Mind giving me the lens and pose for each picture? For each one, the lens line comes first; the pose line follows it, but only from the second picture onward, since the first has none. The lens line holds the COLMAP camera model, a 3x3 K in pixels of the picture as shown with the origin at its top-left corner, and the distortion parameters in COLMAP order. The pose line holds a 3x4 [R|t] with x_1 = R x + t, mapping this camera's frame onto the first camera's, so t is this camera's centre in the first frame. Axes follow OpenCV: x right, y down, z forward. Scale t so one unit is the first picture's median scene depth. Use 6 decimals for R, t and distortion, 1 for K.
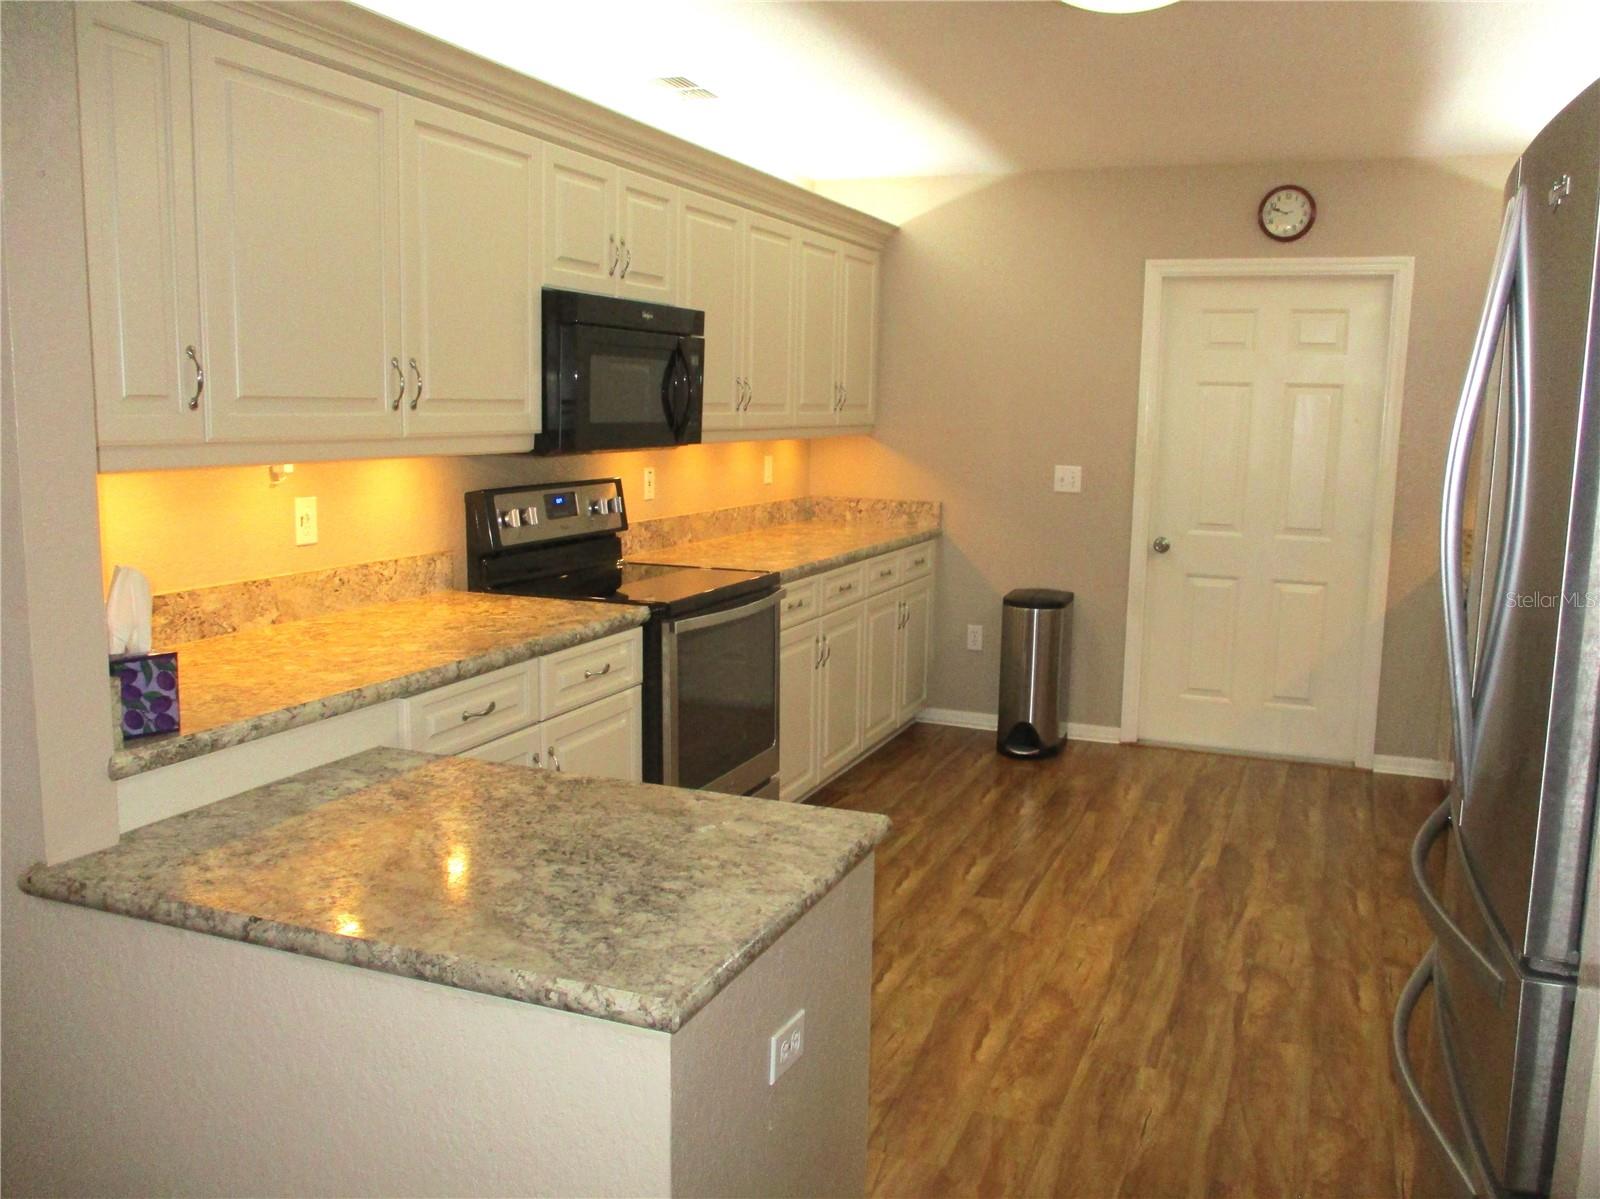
lens RADIAL K [[1349.4, 0, 821.3], [0, 1349.4, 602.3], [0, 0, 1]] dist [-0.030202, 0.005192]
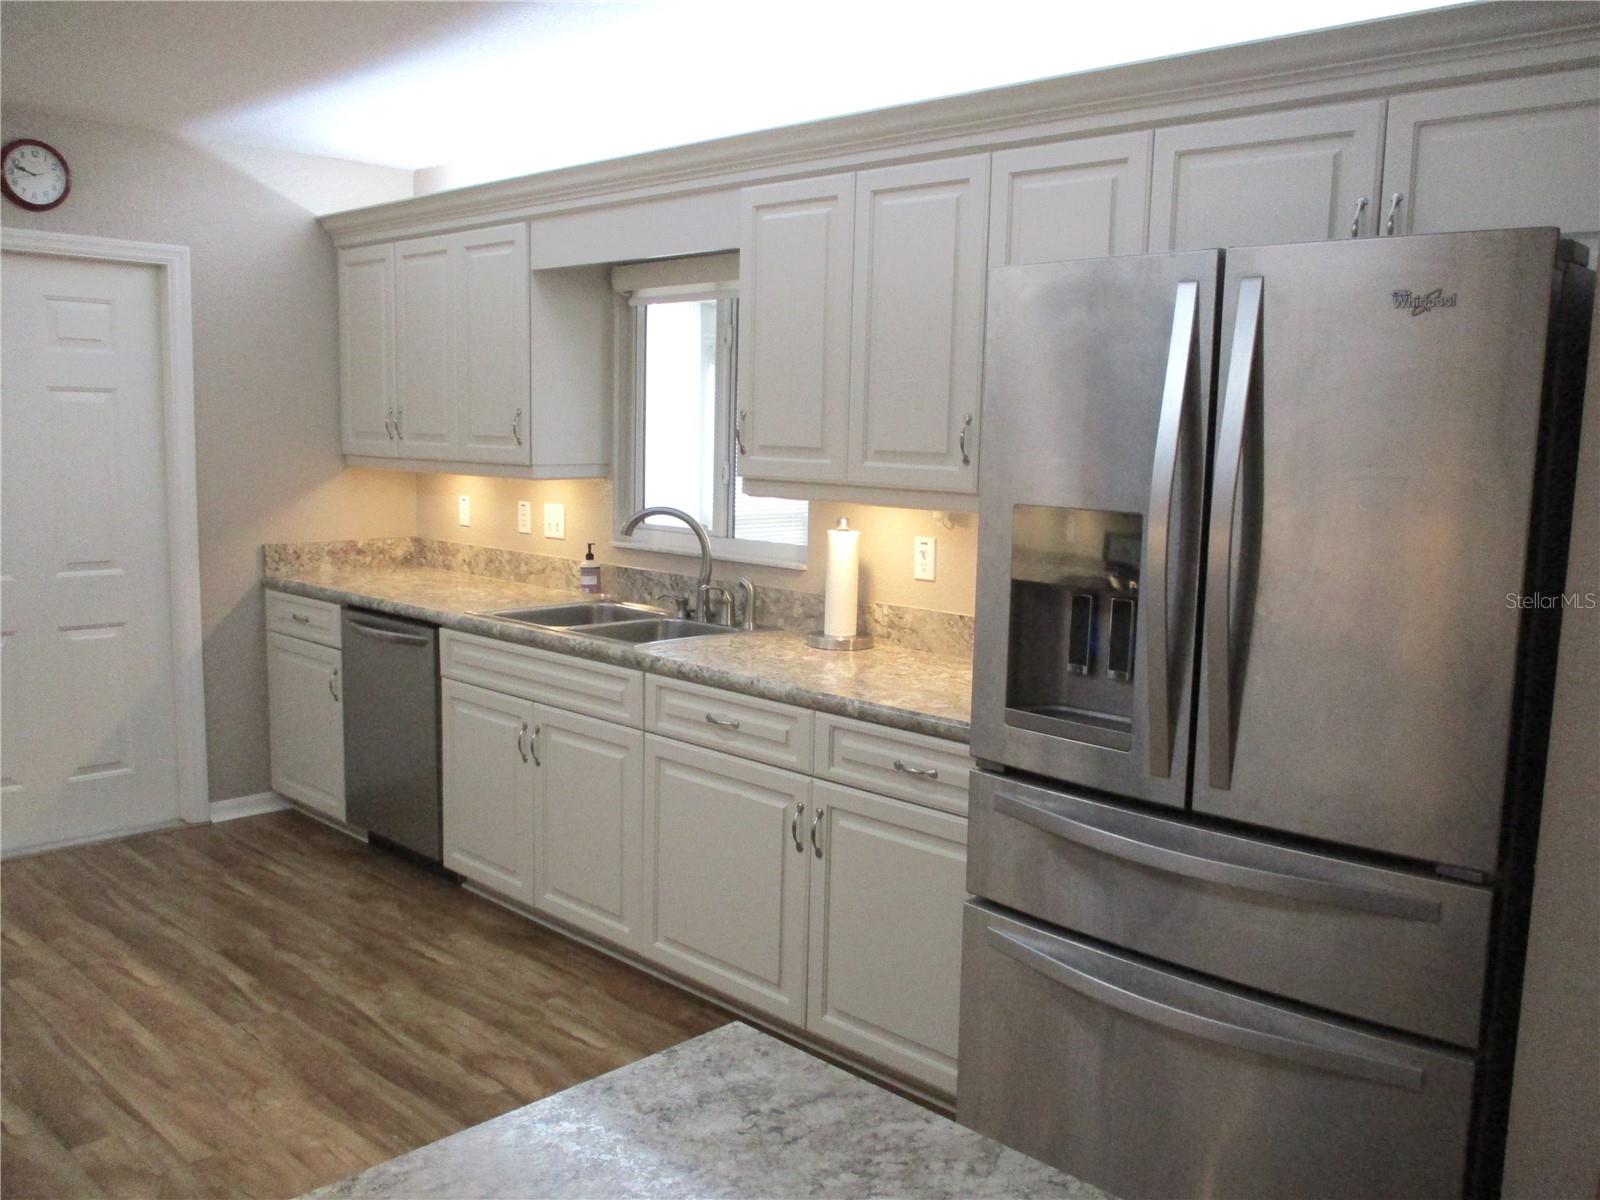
lens RADIAL K [[1349.4, 0, 821.3], [0, 1349.4, 602.8], [0, 0, 1]] dist [-0.030202, 0.005192]
pose [[0.381164, -0.129596, 0.915379, -0.345457], [0.118967, 0.988770, 0.090449, -0.076105], [-0.916821, 0.074424, 0.392301, 0.396200]]
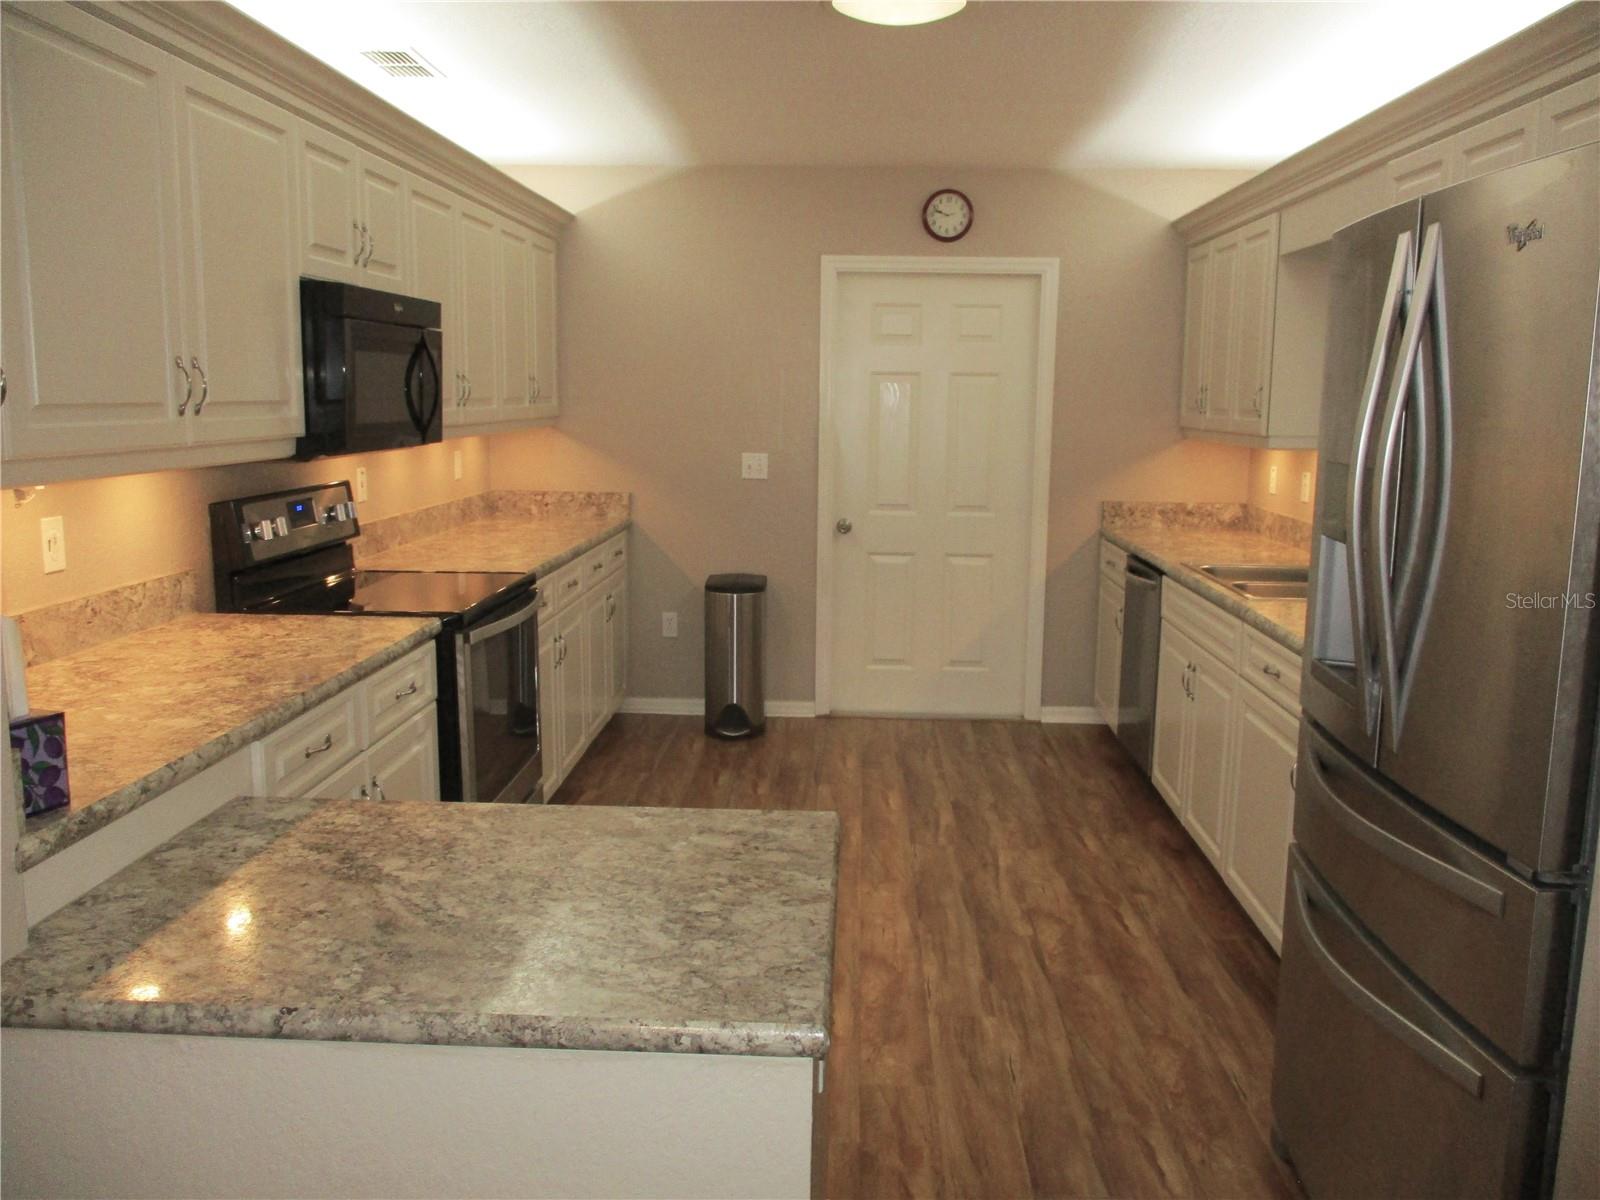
lens RADIAL K [[1323.3, 0, 813.4], [0, 1323.3, 606.2], [0, 0, 1]] dist [-0.028081, 0.003673]
pose [[0.945043, -0.060226, 0.321351, -0.168817], [0.054263, 0.998148, 0.027489, -0.015281], [-0.322412, -0.008541, 0.946561, 0.036812]]
